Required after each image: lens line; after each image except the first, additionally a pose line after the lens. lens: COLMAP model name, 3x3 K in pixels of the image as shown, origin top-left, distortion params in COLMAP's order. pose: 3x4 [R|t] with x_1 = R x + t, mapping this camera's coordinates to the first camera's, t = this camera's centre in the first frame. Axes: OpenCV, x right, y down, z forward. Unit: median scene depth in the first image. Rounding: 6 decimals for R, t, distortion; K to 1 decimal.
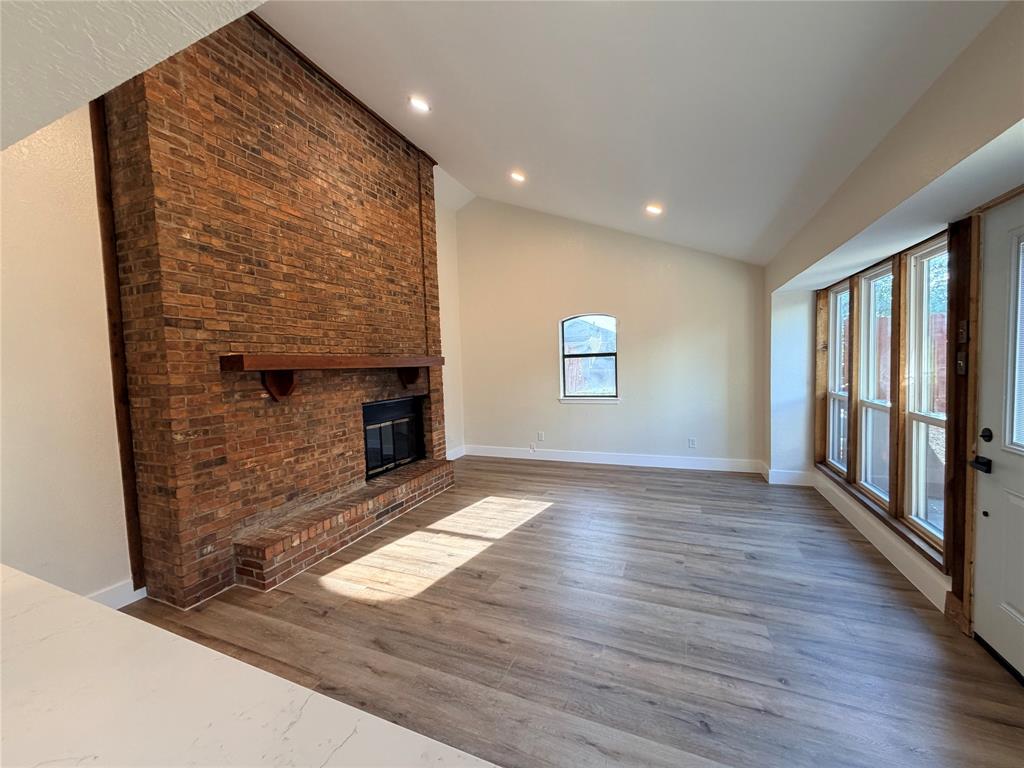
lens RADIAL K [[407.7, 0, 508.0], [0, 407.7, 384.2], [0, 0, 1]] dist [0.000731, 0.000272]
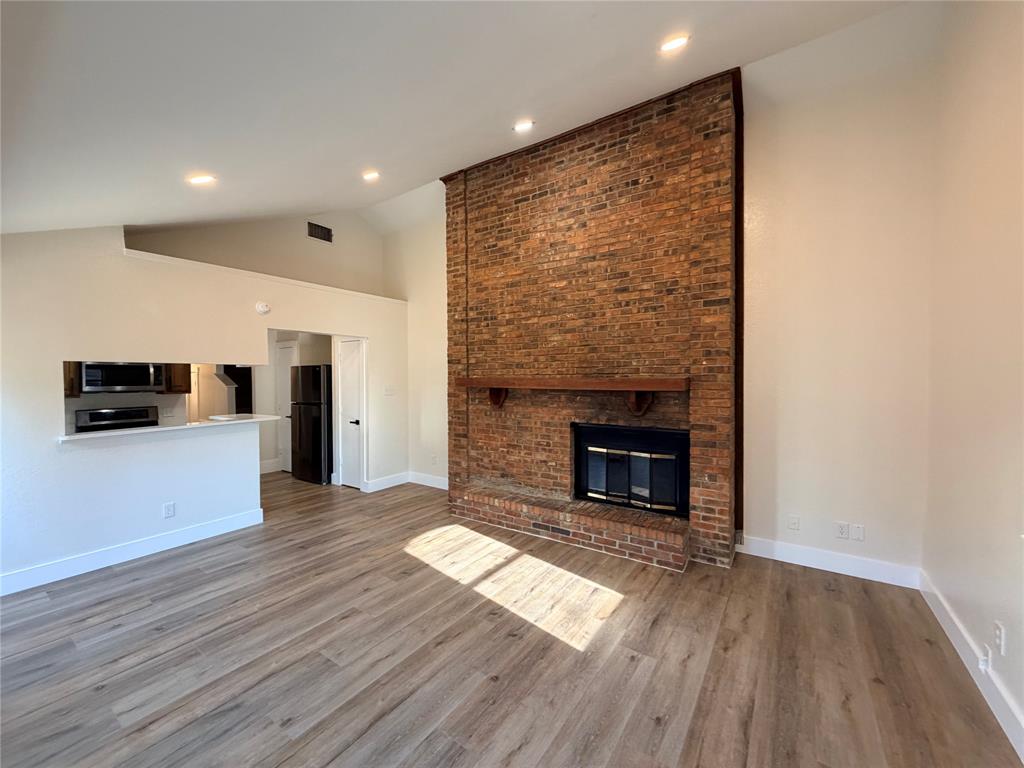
lens RADIAL K [[407.7, 0, 508.0], [0, 407.7, 384.2], [0, 0, 1]] dist [0.000731, 0.000272]
pose [[-0.203548, 0.048671, -0.977855, 0.776758], [-0.040015, 0.997515, 0.057979, -0.116680], [0.978247, 0.050931, -0.201094, 1.177937]]
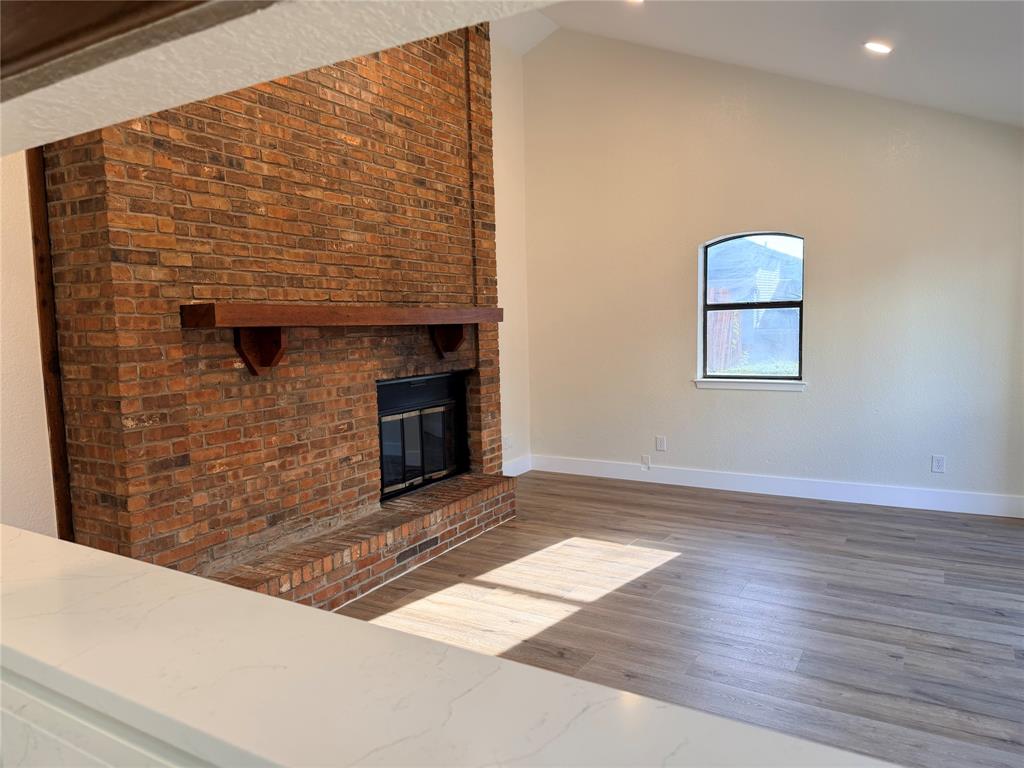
lens RADIAL K [[714.5, 0, 508.3], [0, 714.5, 385.2], [0, 0, 1]] dist [0.113844, -0.154207]
pose [[0.991445, 0.021332, -0.128768, -0.010861], [-0.015539, 0.998829, 0.045821, -0.000532], [0.129595, -0.043428, 0.990616, -0.090601]]
